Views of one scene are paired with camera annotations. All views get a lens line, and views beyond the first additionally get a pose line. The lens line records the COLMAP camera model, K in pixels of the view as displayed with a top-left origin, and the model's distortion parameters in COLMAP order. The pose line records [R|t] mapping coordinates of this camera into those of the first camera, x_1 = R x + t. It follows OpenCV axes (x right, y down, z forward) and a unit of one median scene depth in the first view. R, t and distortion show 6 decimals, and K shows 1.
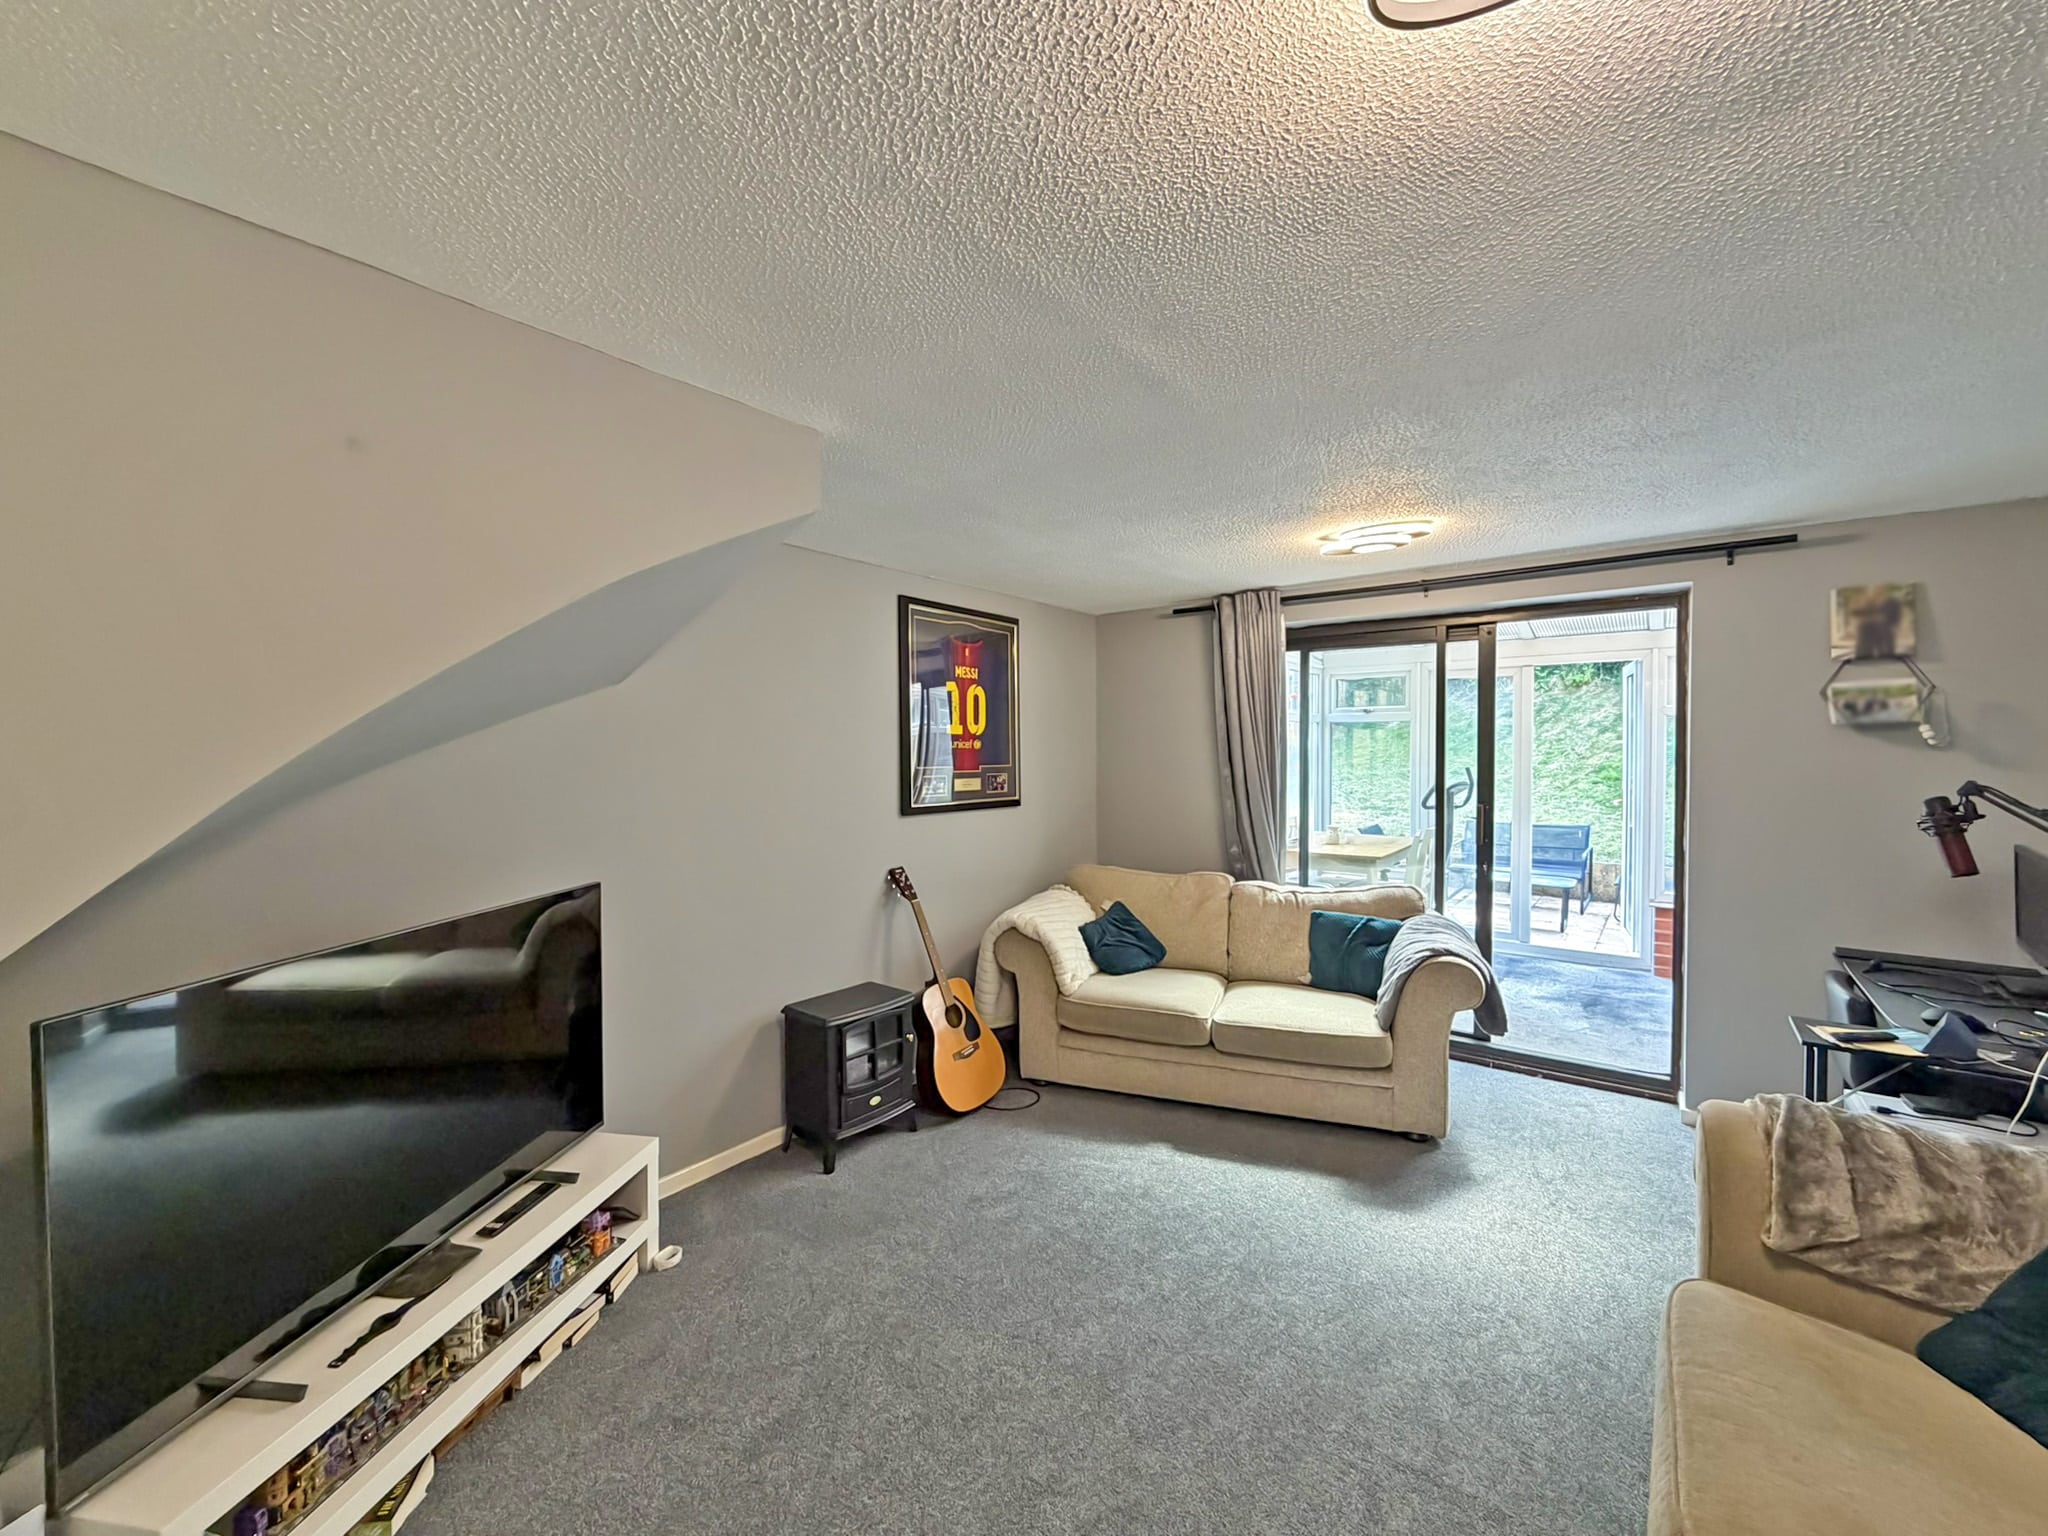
lens RADIAL K [[850.4, 0, 1034.5], [0, 850.4, 763.9], [0, 0, 1]] dist [0.001952, 0.000112]
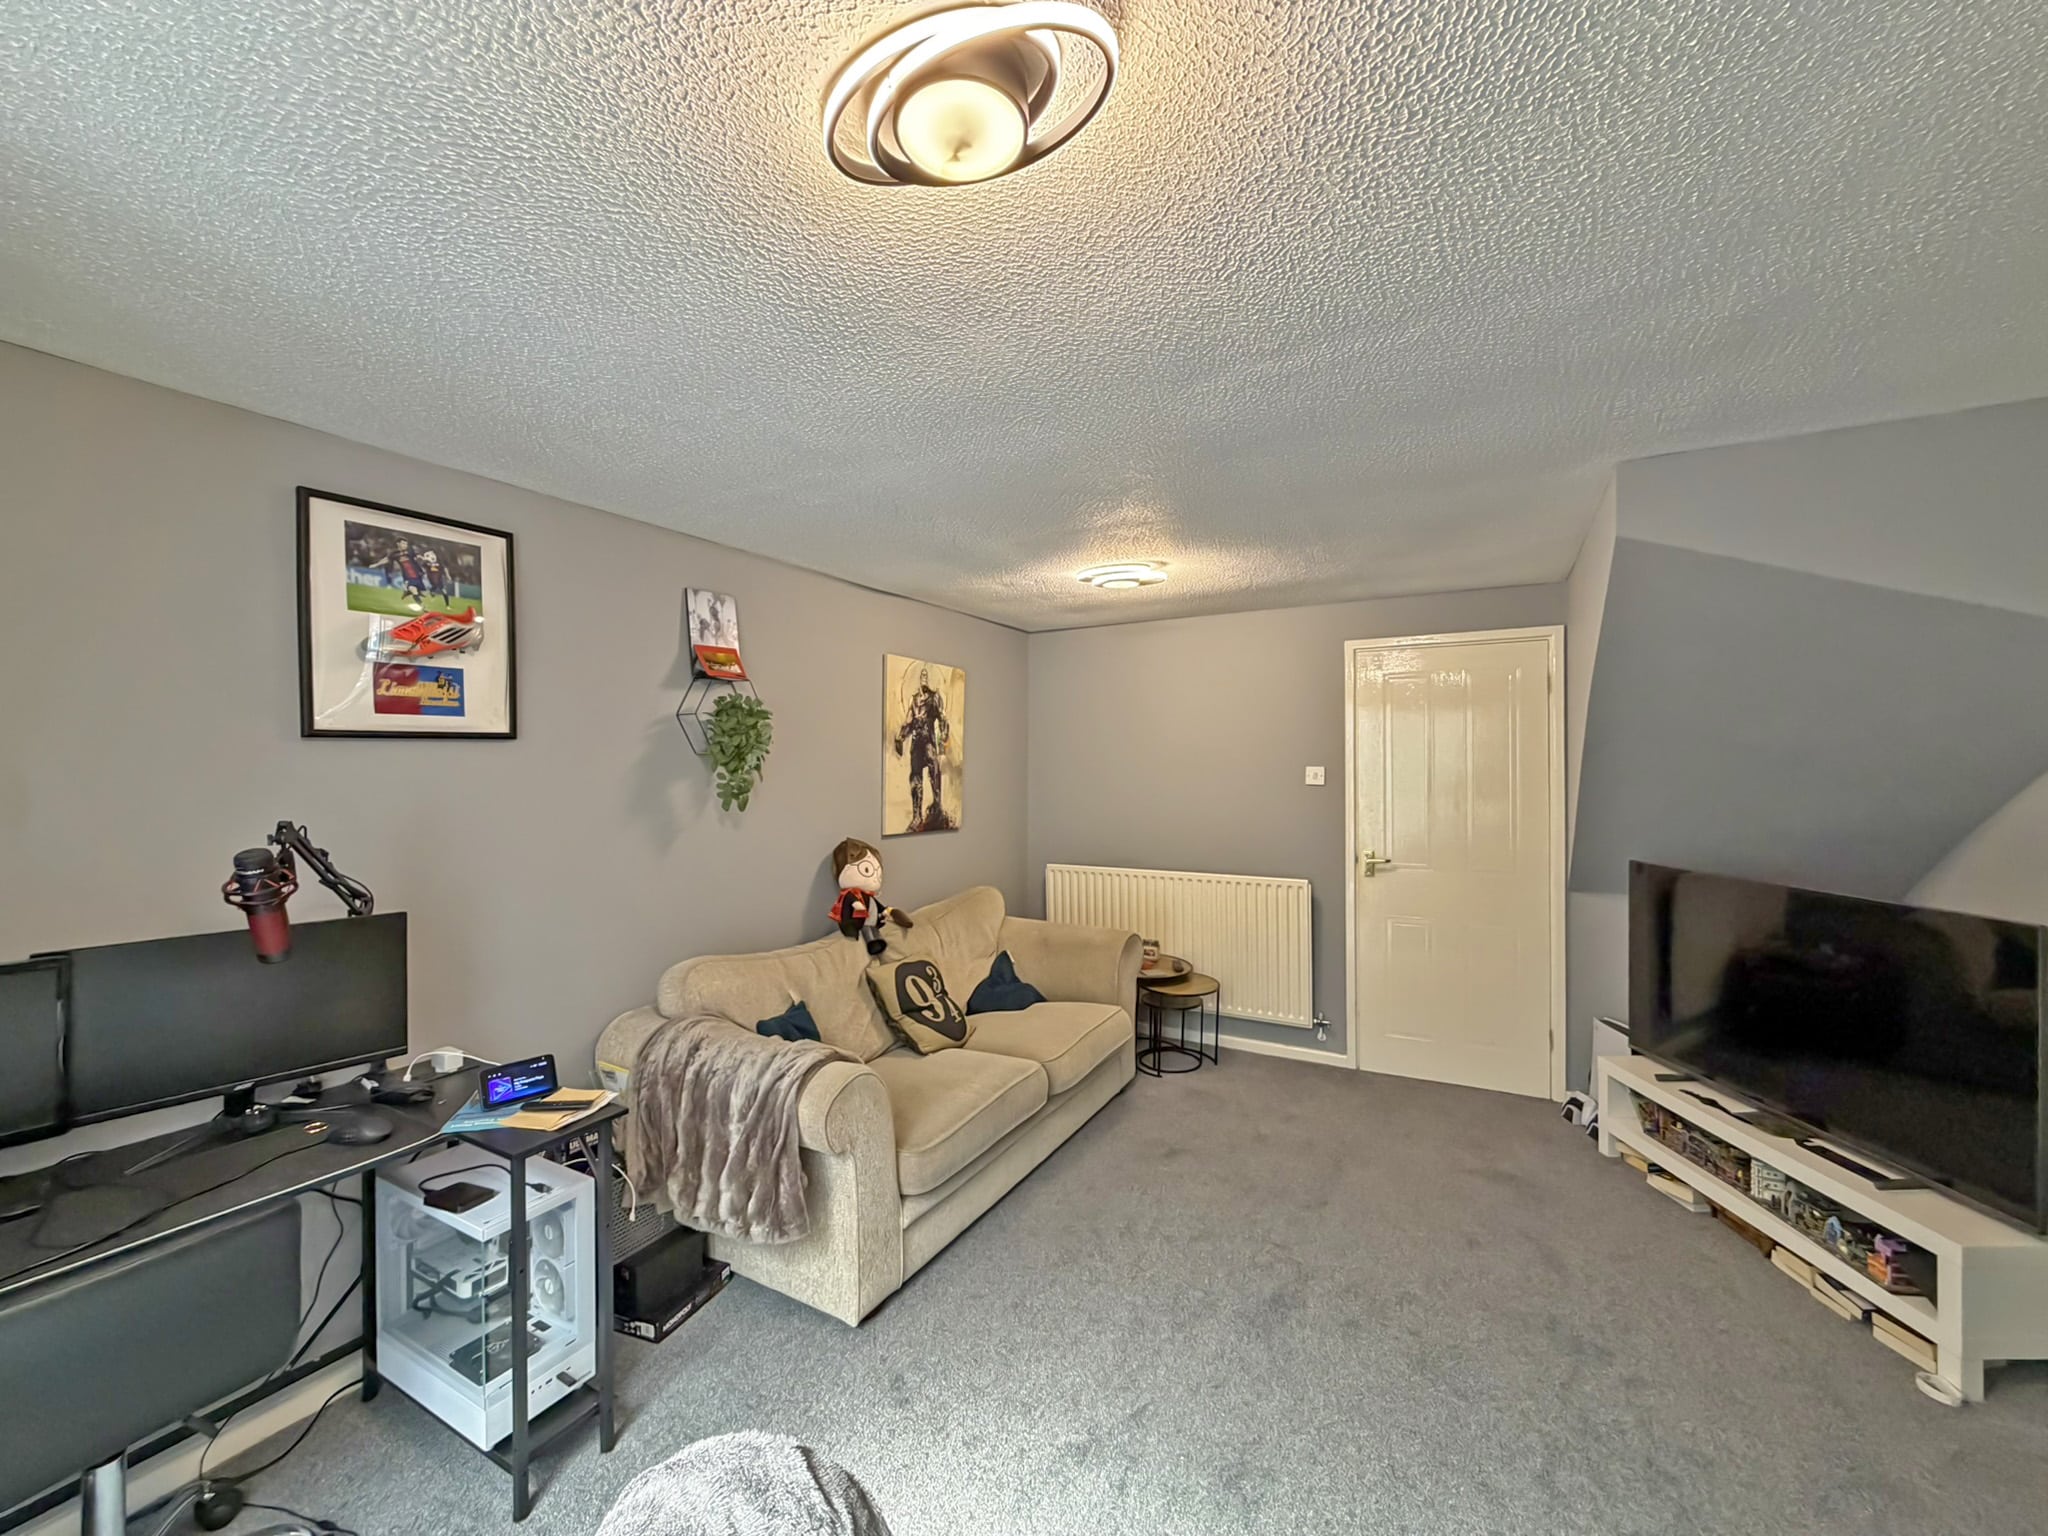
lens RADIAL K [[850.4, 0, 1034.5], [0, 850.4, 763.9], [0, 0, 1]] dist [0.001952, 0.000112]
pose [[-0.990216, 0.006731, -0.139379, 0.643981], [0.002980, 0.999628, 0.027104, -0.049314], [0.139510, 0.026423, -0.989868, 2.015291]]
